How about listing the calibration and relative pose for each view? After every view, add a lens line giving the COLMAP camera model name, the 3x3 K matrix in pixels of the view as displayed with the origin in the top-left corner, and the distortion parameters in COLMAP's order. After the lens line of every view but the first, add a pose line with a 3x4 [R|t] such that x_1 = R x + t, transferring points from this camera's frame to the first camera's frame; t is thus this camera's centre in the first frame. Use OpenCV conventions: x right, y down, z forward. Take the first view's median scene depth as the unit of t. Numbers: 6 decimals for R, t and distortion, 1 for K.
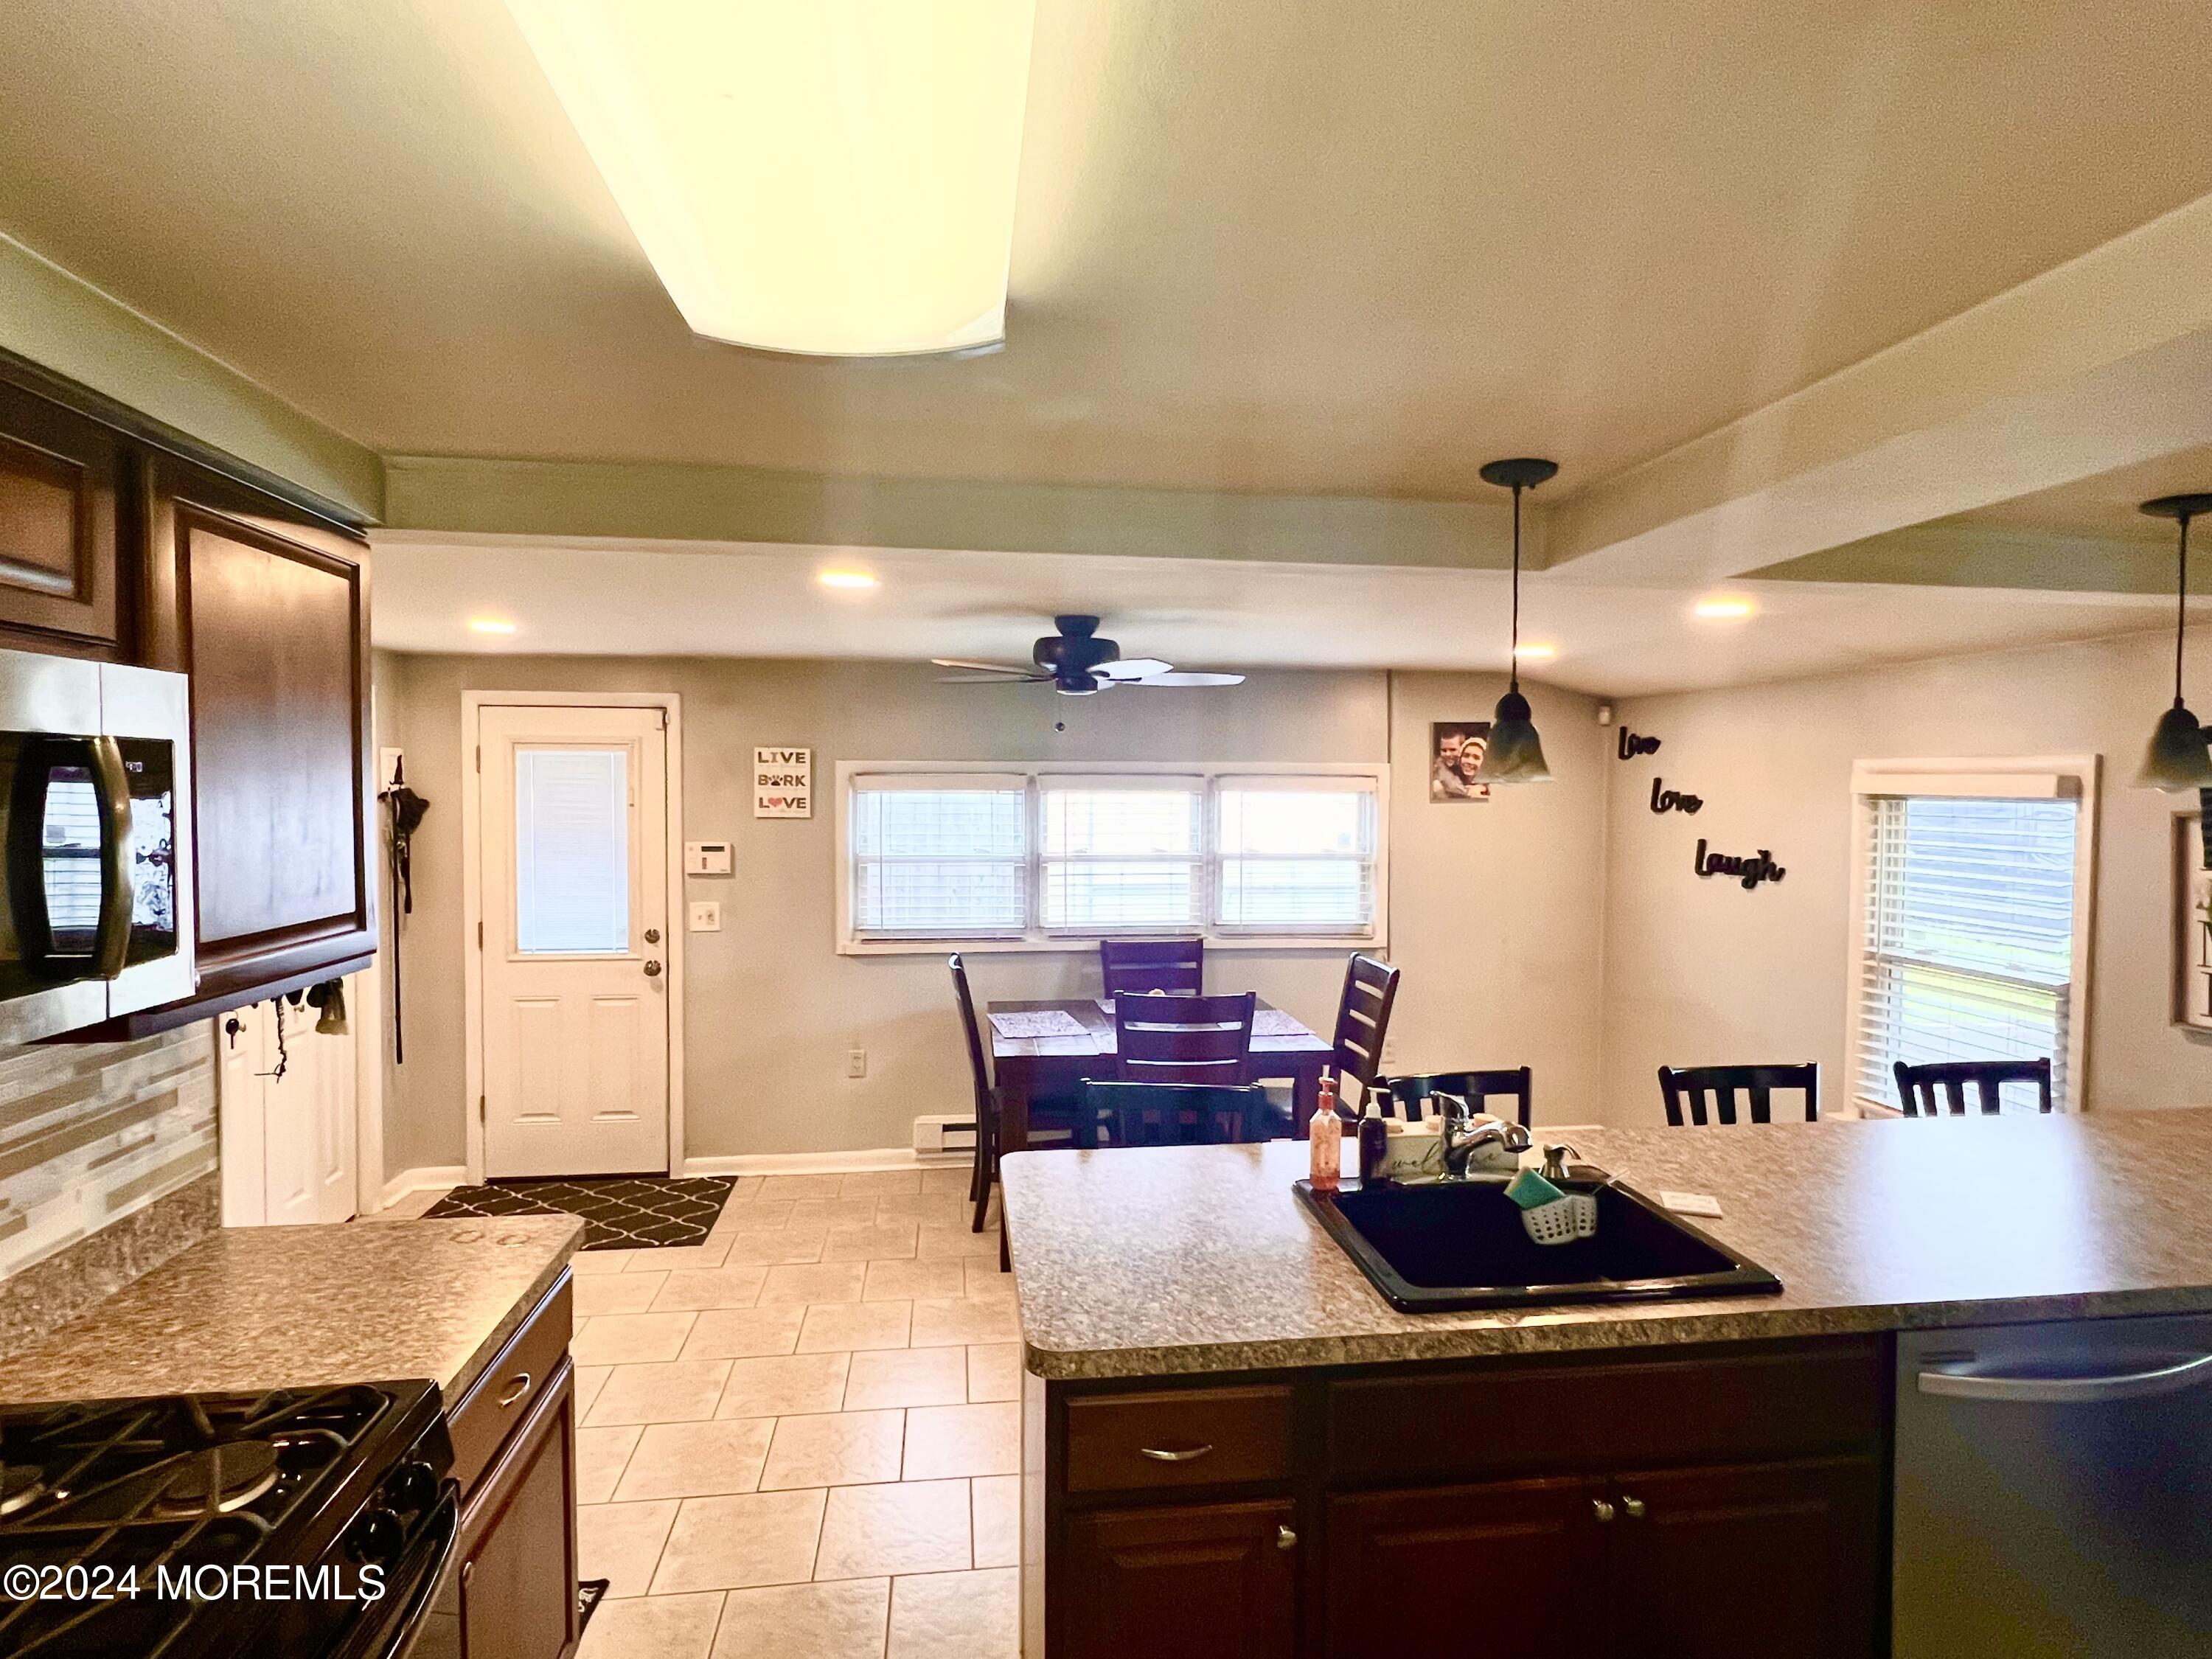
lens RADIAL K [[1169.9, 0, 1092.9], [0, 1169.9, 820.1], [0, 0, 1]] dist [0.000615, 0.002202]
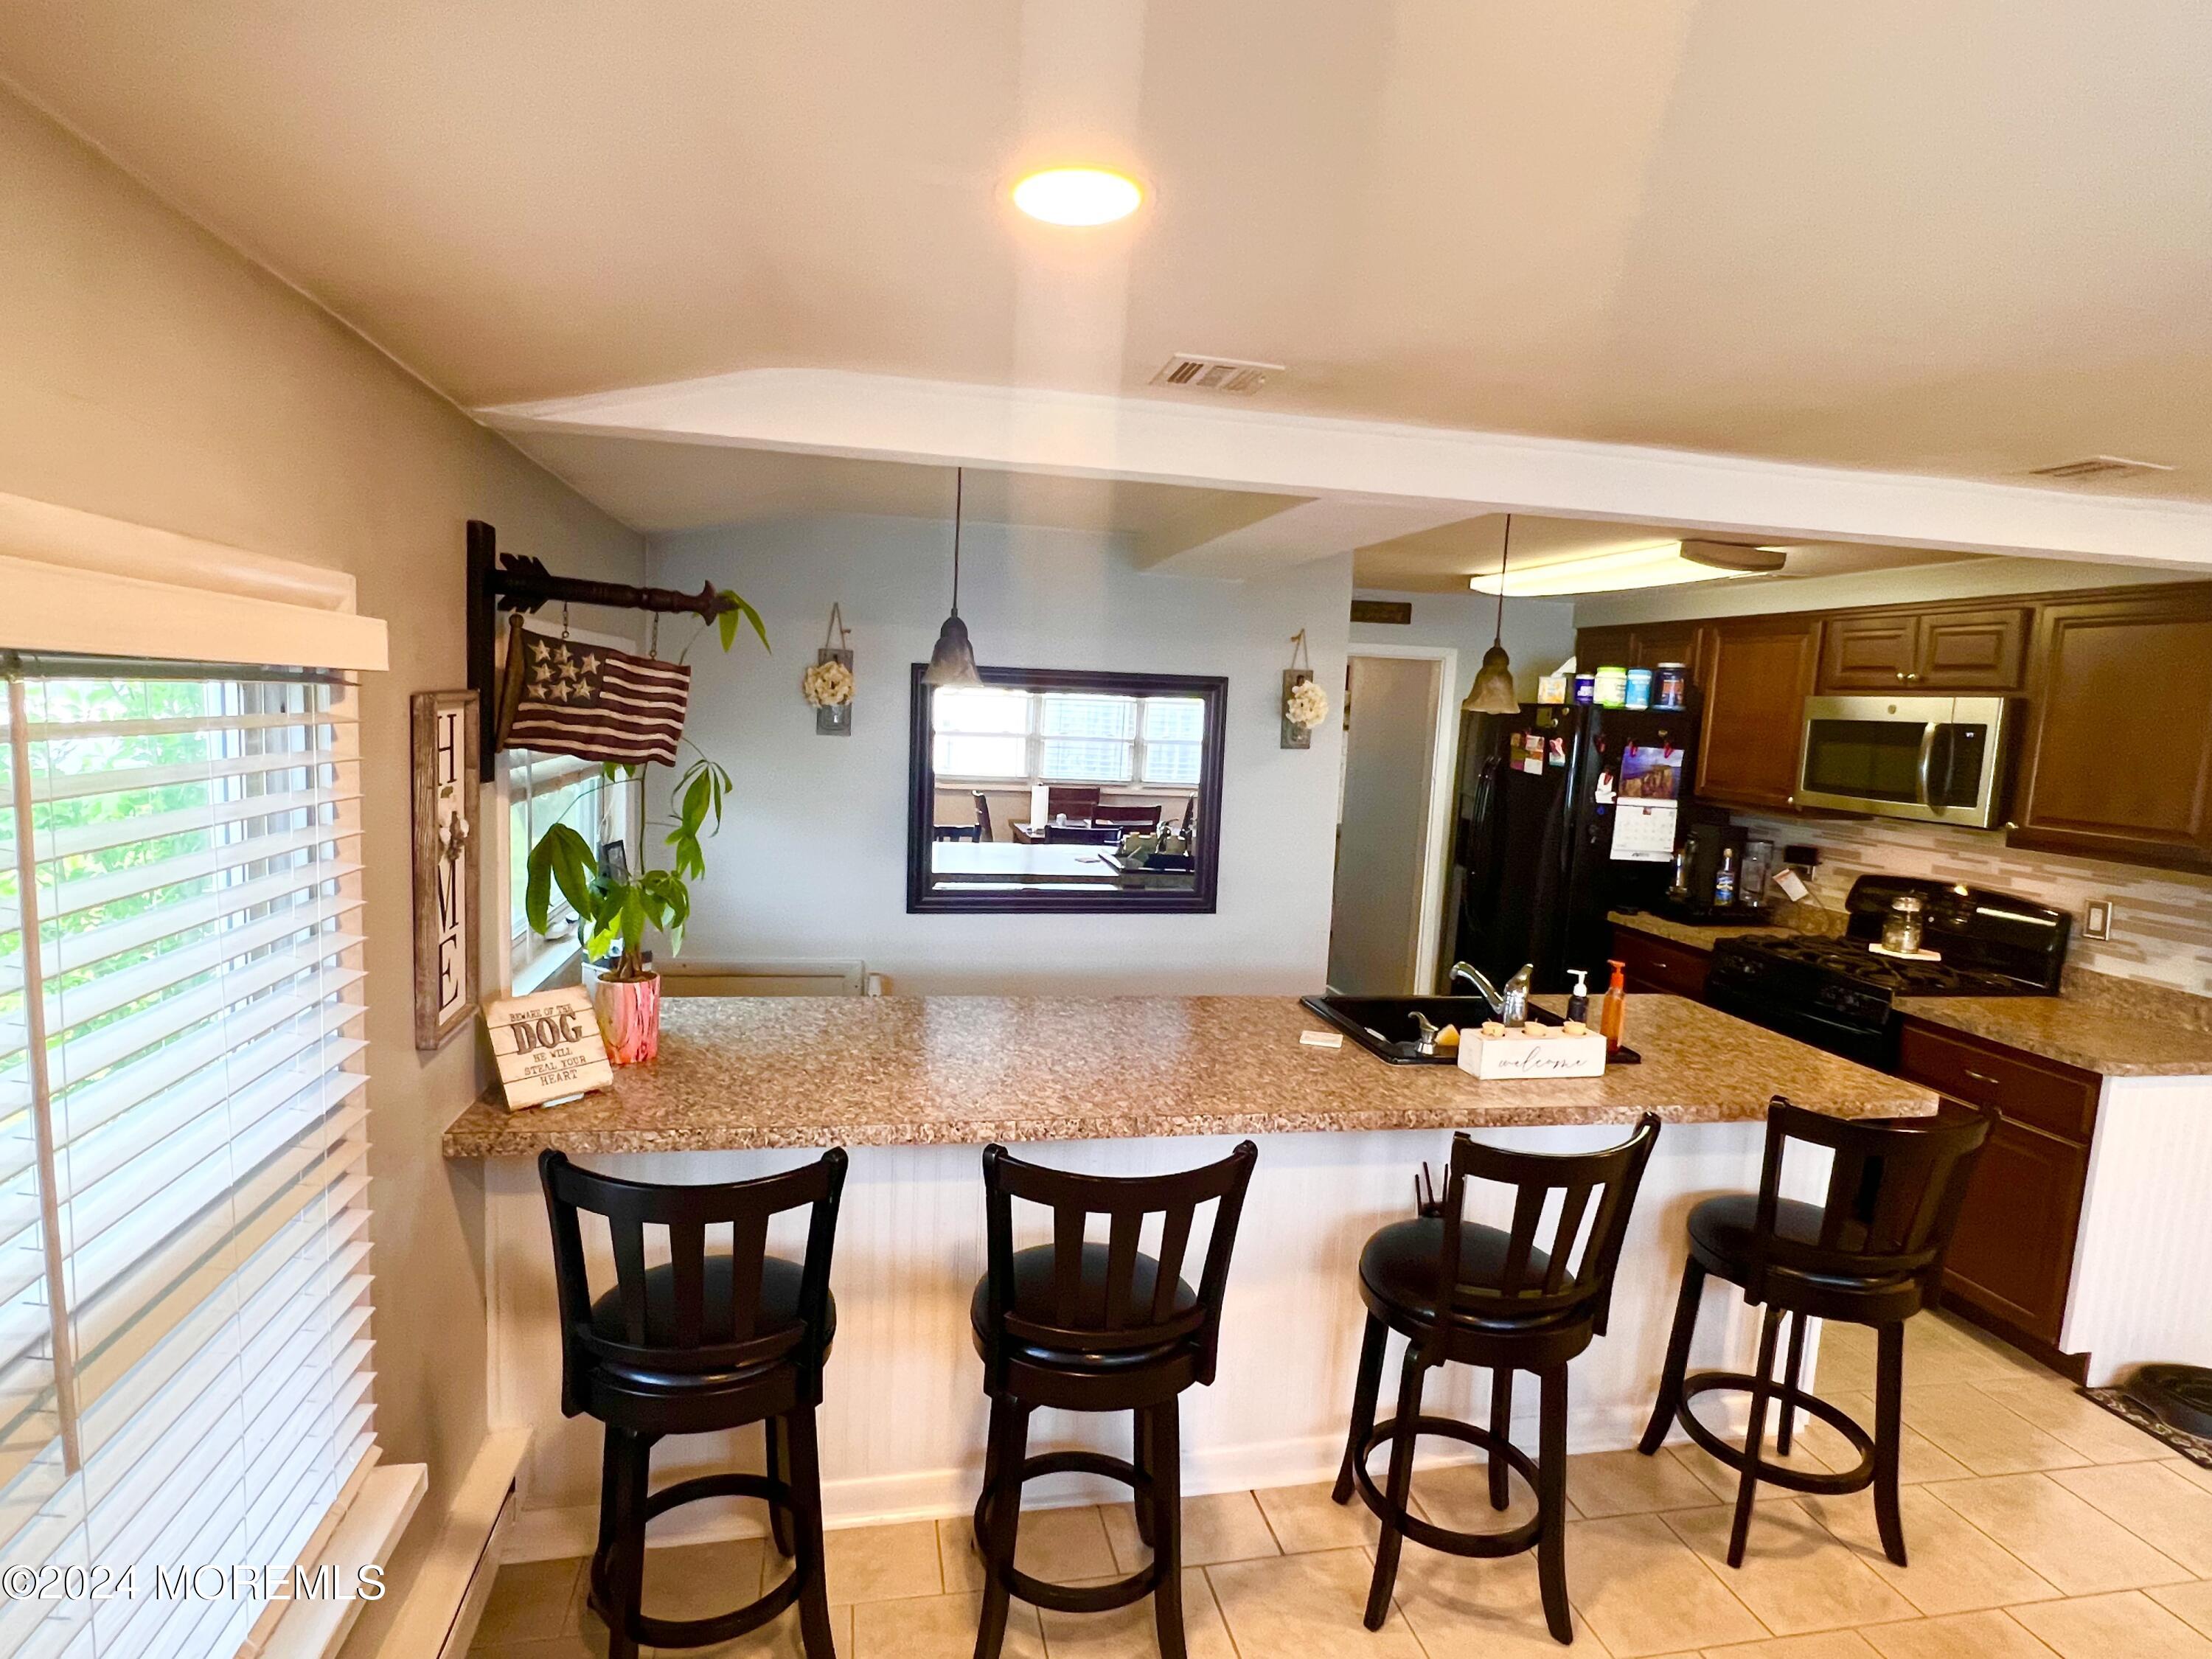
lens RADIAL K [[1169.9, 0, 1101.2], [0, 1169.9, 834.3], [0, 0, 1]] dist [0.000615, 0.002202]
pose [[-0.994266, -0.043615, -0.097638, 0.374259], [-0.057453, 0.987947, 0.143734, -0.021503], [0.090192, 0.148520, -0.984788, 0.929511]]
